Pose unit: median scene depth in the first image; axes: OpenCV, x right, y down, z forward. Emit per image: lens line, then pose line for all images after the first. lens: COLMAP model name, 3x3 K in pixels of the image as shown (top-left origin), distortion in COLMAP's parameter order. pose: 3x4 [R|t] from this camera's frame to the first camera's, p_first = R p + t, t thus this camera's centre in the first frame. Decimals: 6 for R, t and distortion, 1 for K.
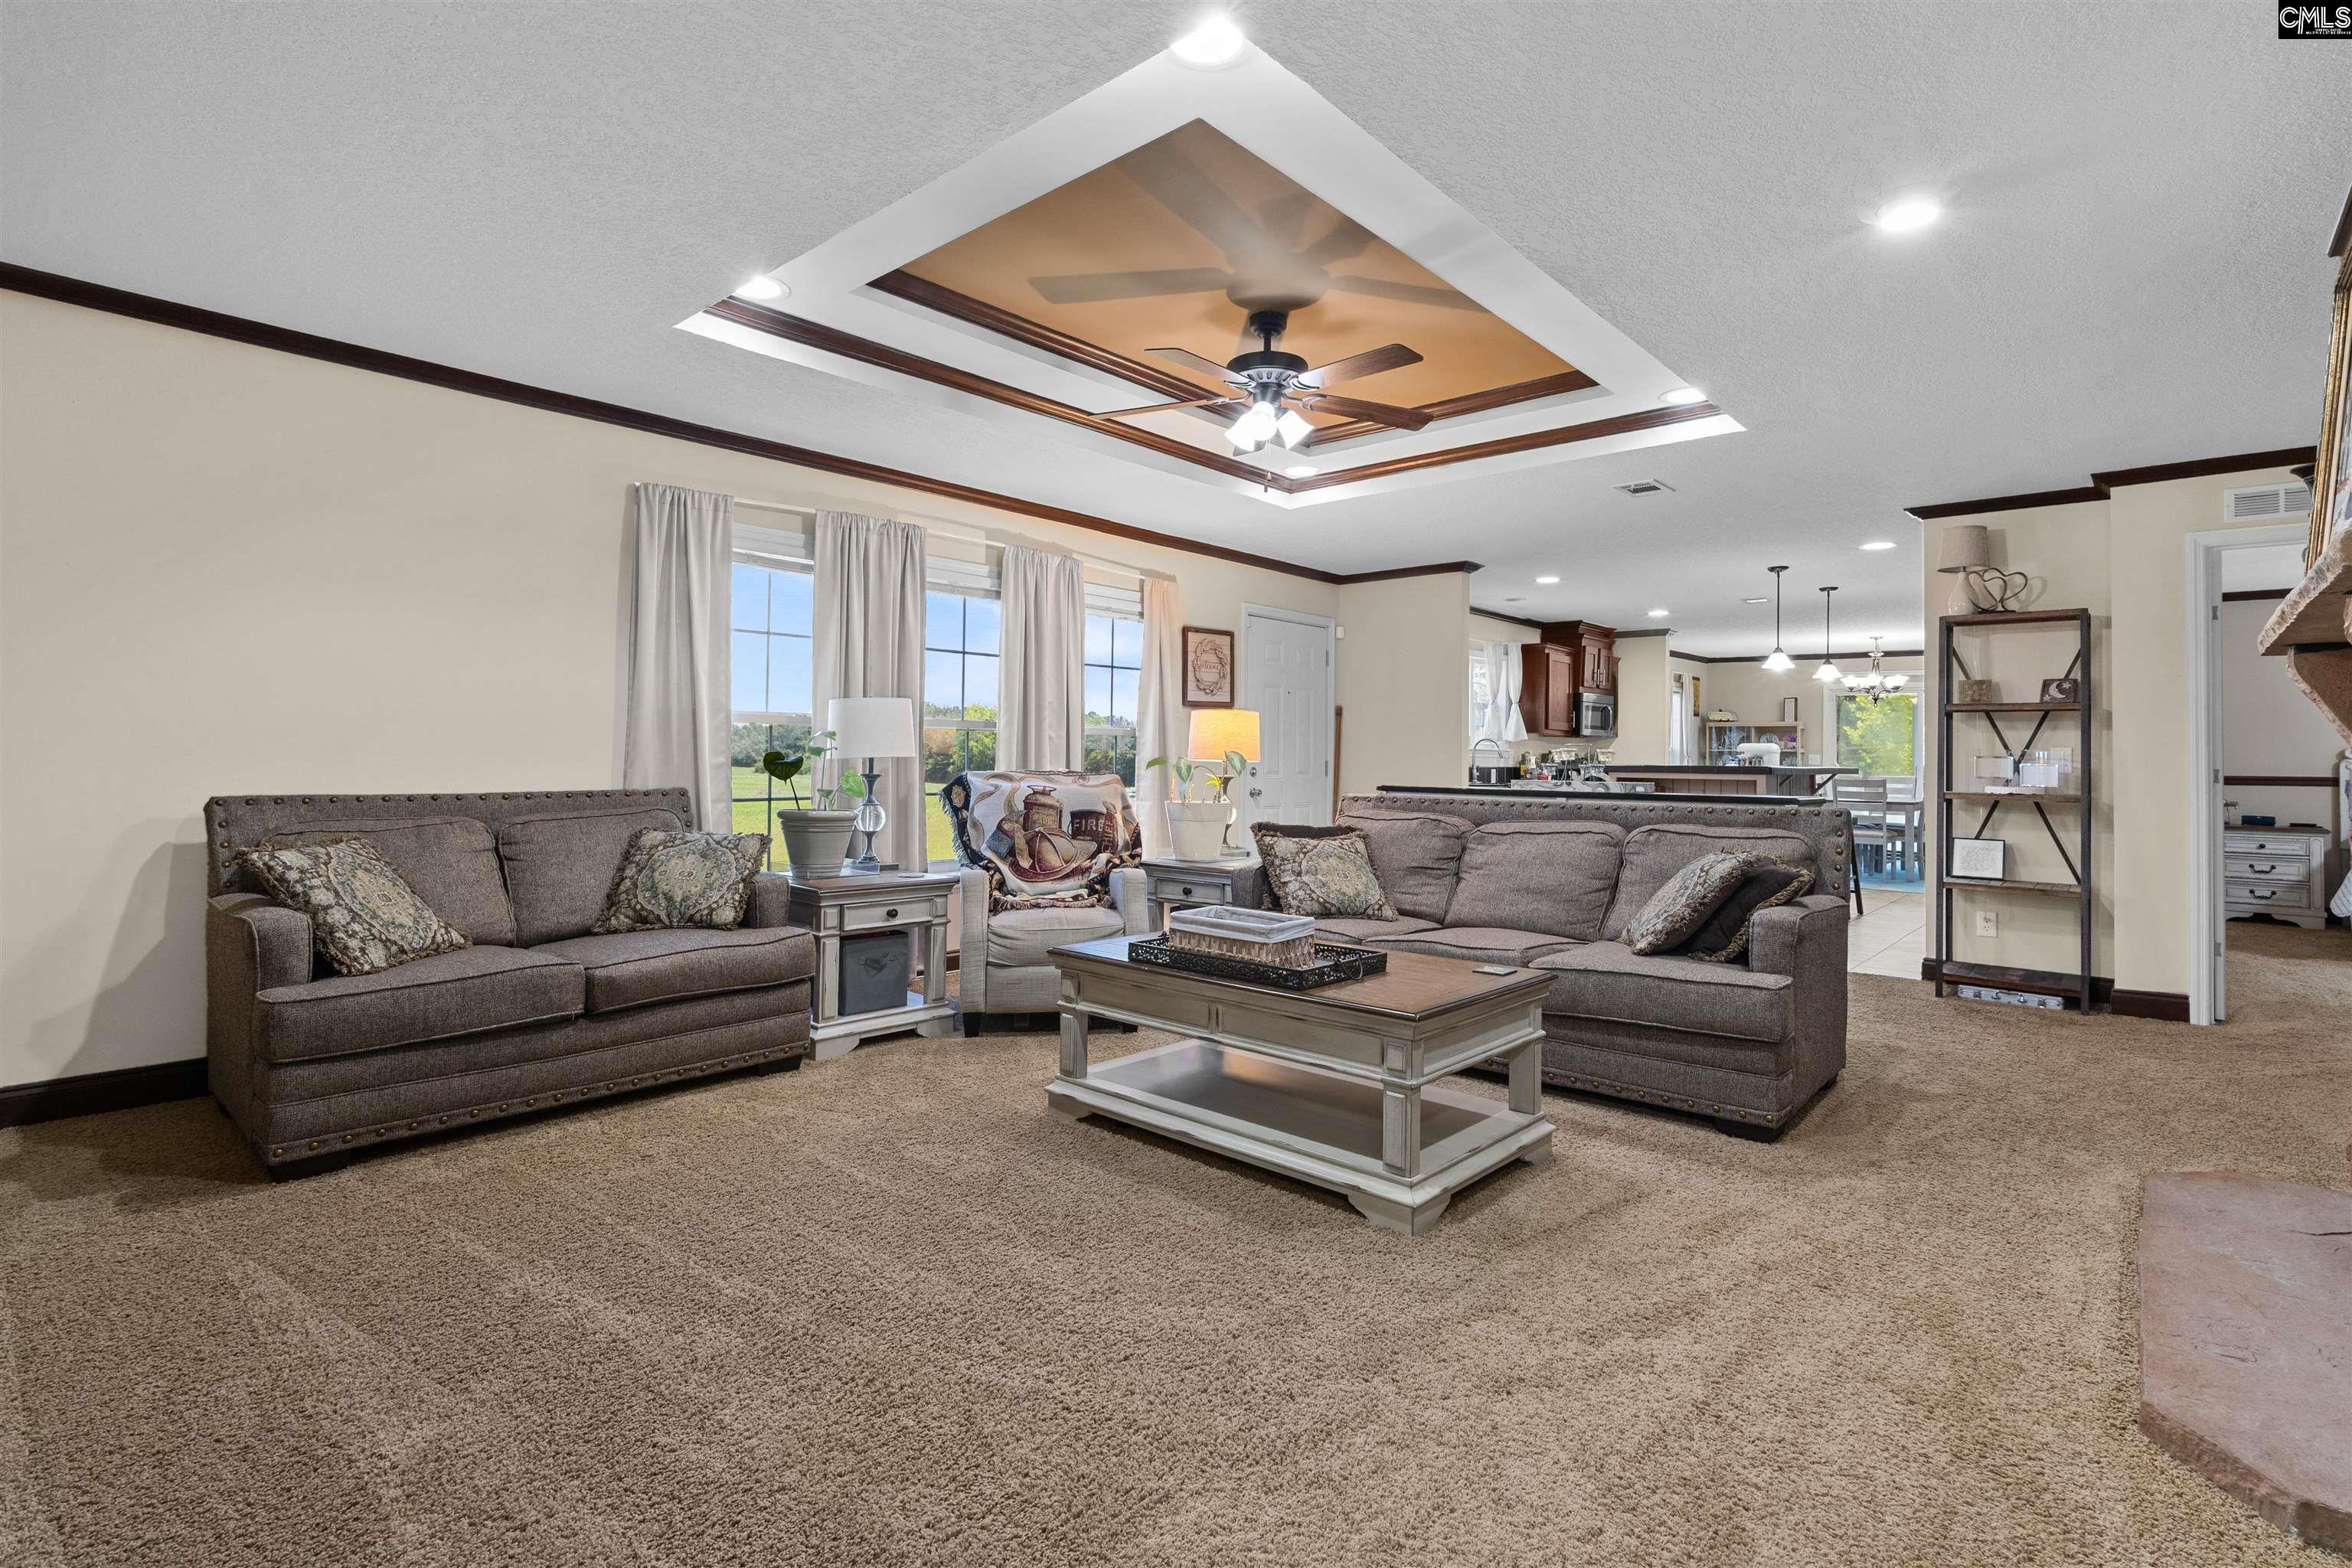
lens RADIAL K [[1084.0, 0, 1182.8], [0, 1084.0, 745.2], [0, 0, 1]] dist [-0.004233, 0.000203]
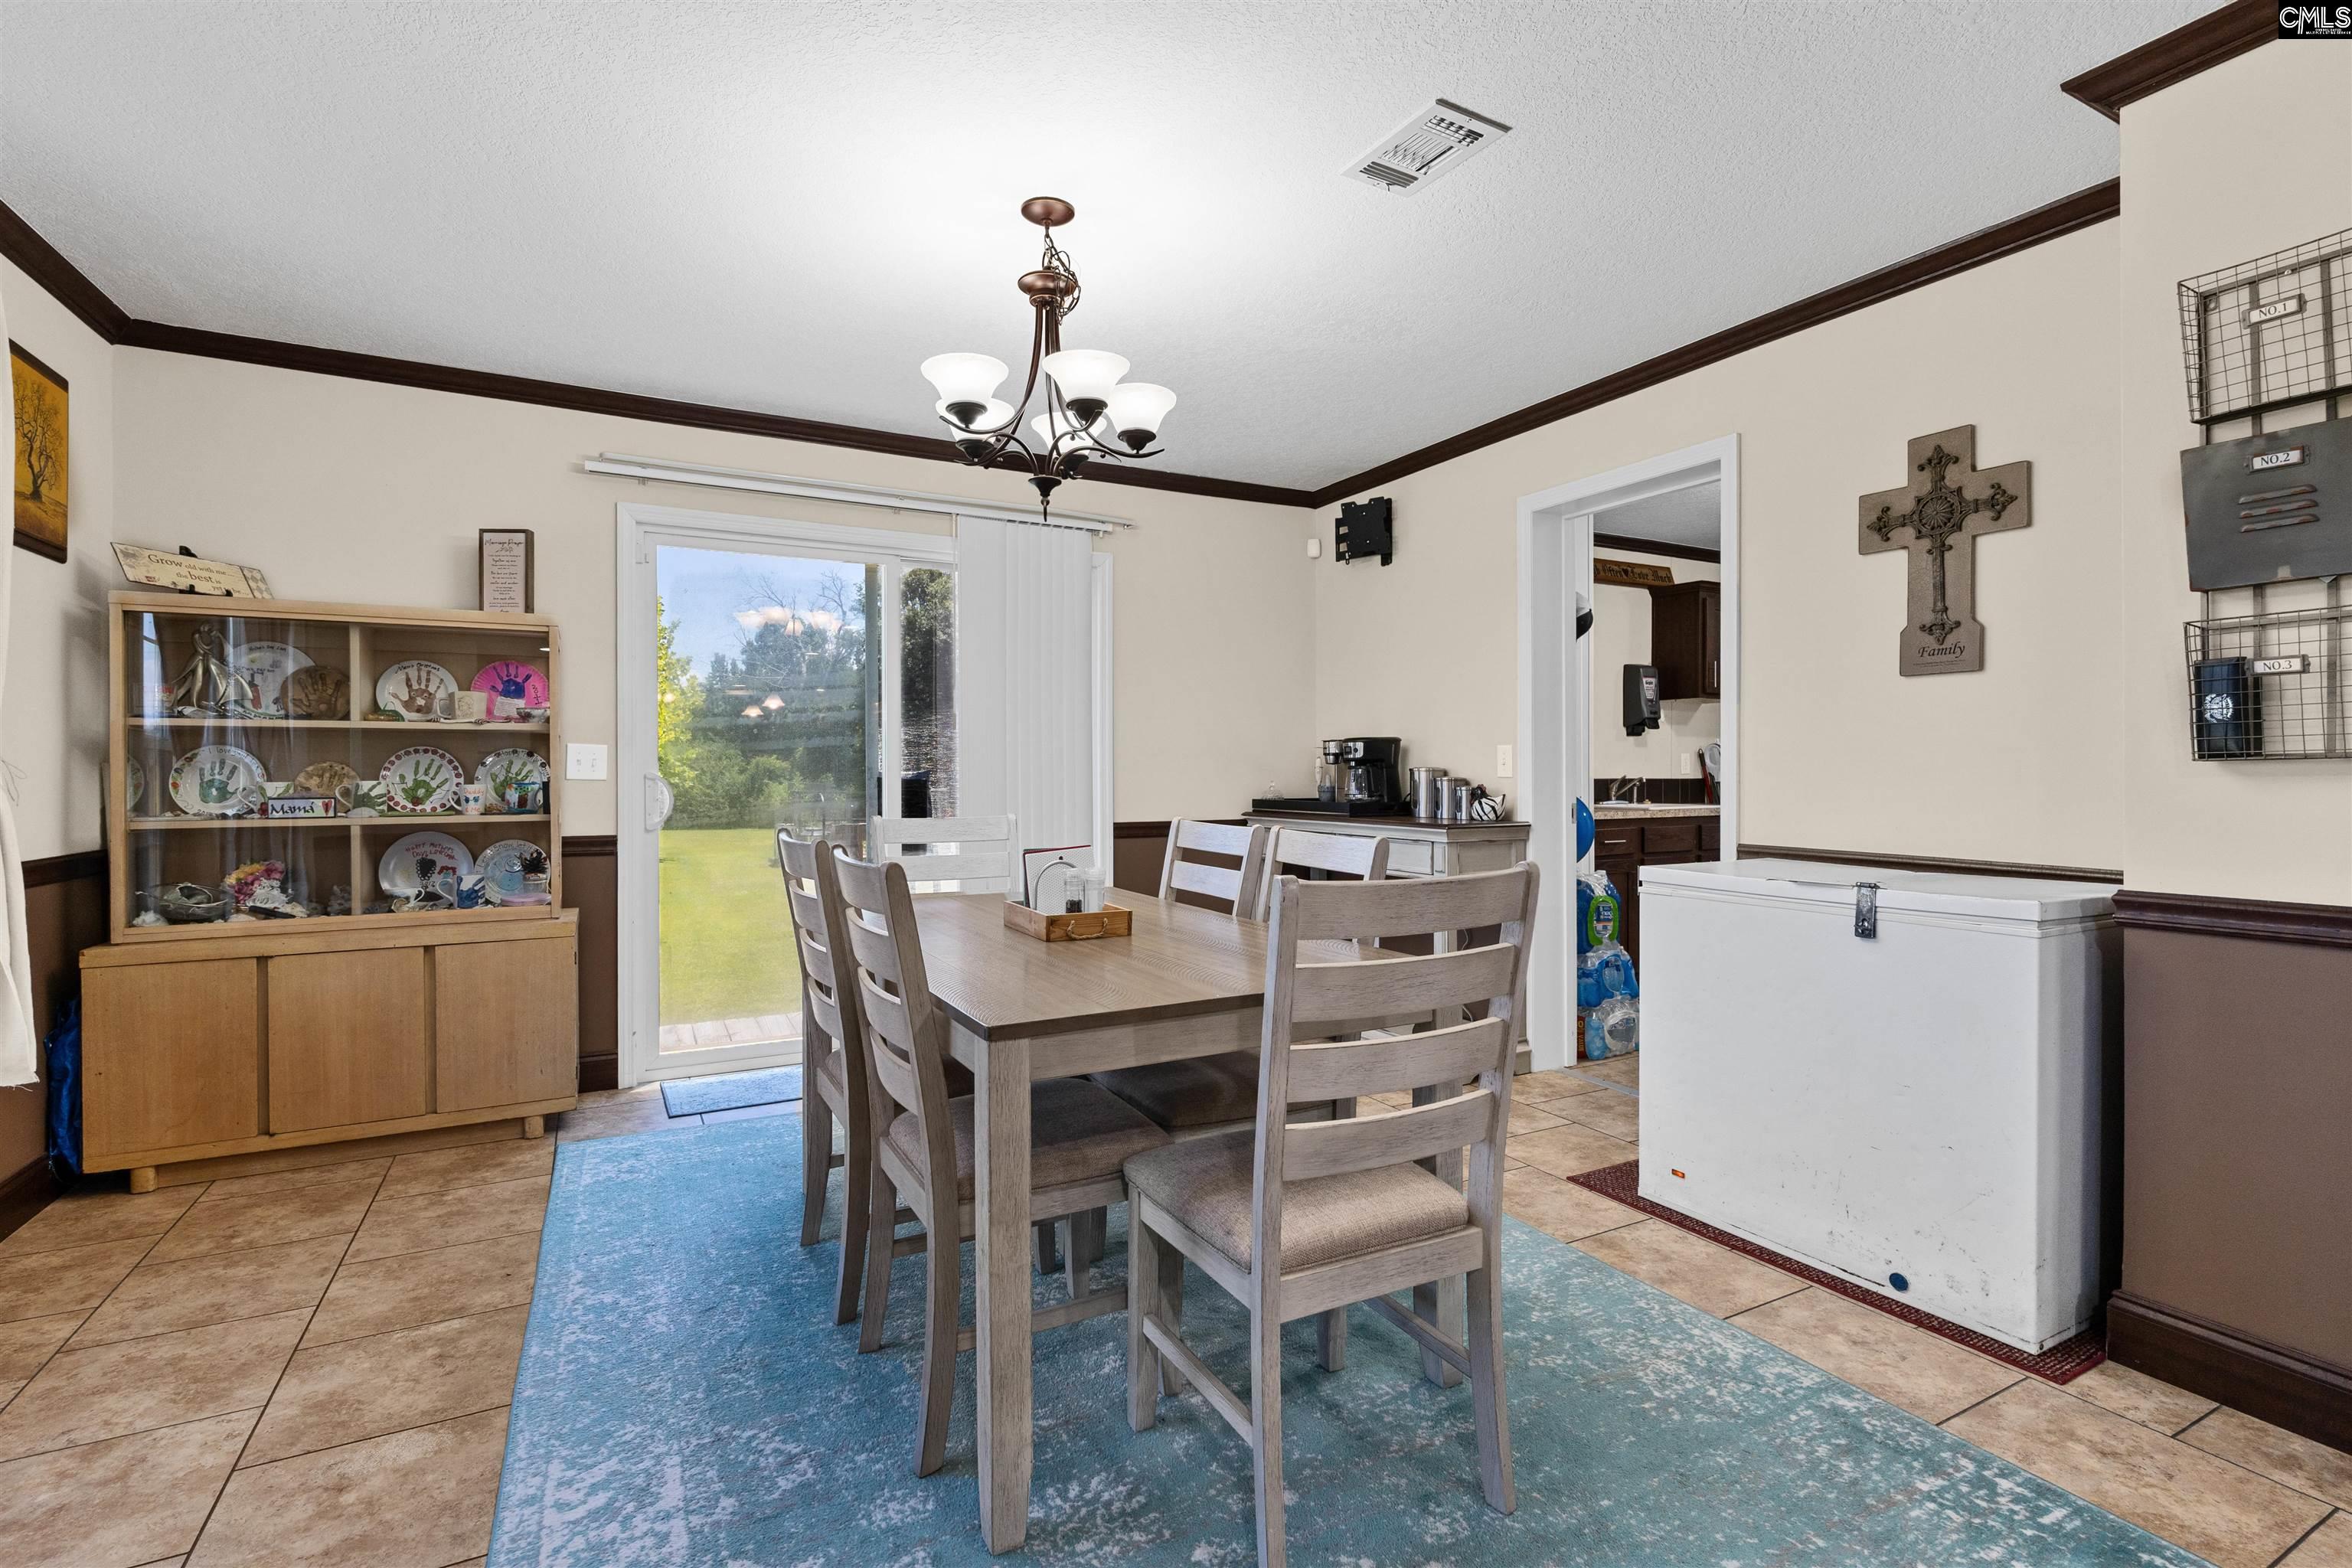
lens RADIAL K [[1084.0, 0, 1182.6], [0, 1084.0, 776.6], [0, 0, 1]] dist [-0.004233, 0.000203]
pose [[0.338013, -0.018496, 0.940960, 0.481341], [-0.000580, 0.999803, 0.019861, 0.015458], [-0.941141, -0.007259, 0.337935, 0.991448]]
